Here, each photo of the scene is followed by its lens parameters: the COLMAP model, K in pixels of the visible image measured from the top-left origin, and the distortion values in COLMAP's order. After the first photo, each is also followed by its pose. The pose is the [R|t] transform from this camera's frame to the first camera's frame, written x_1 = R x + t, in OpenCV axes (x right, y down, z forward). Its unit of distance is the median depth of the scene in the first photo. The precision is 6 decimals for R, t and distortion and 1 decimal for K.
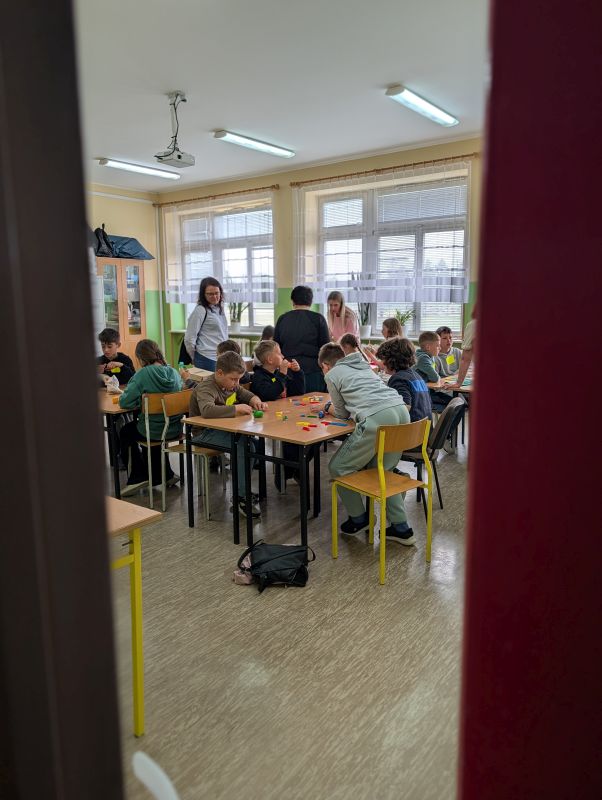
lens RADIAL K [[575.6, 0, 298.4], [0, 575.6, 397.1], [0, 0, 1]] dist [0.012410, -0.005537]
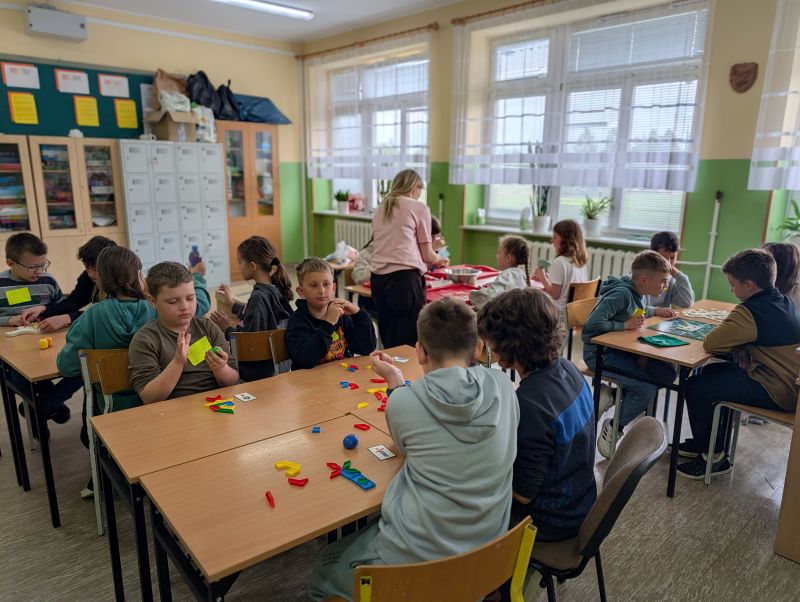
lens RADIAL K [[575.6, 0, 404.1], [0, 575.6, 305.3], [0, 0, 1]] dist [0.012410, -0.005537]
pose [[0.984883, 0.055956, -0.163934, 0.066428], [-0.045243, 0.996634, 0.068367, -0.051490], [0.167208, -0.059916, 0.984099, 0.230773]]
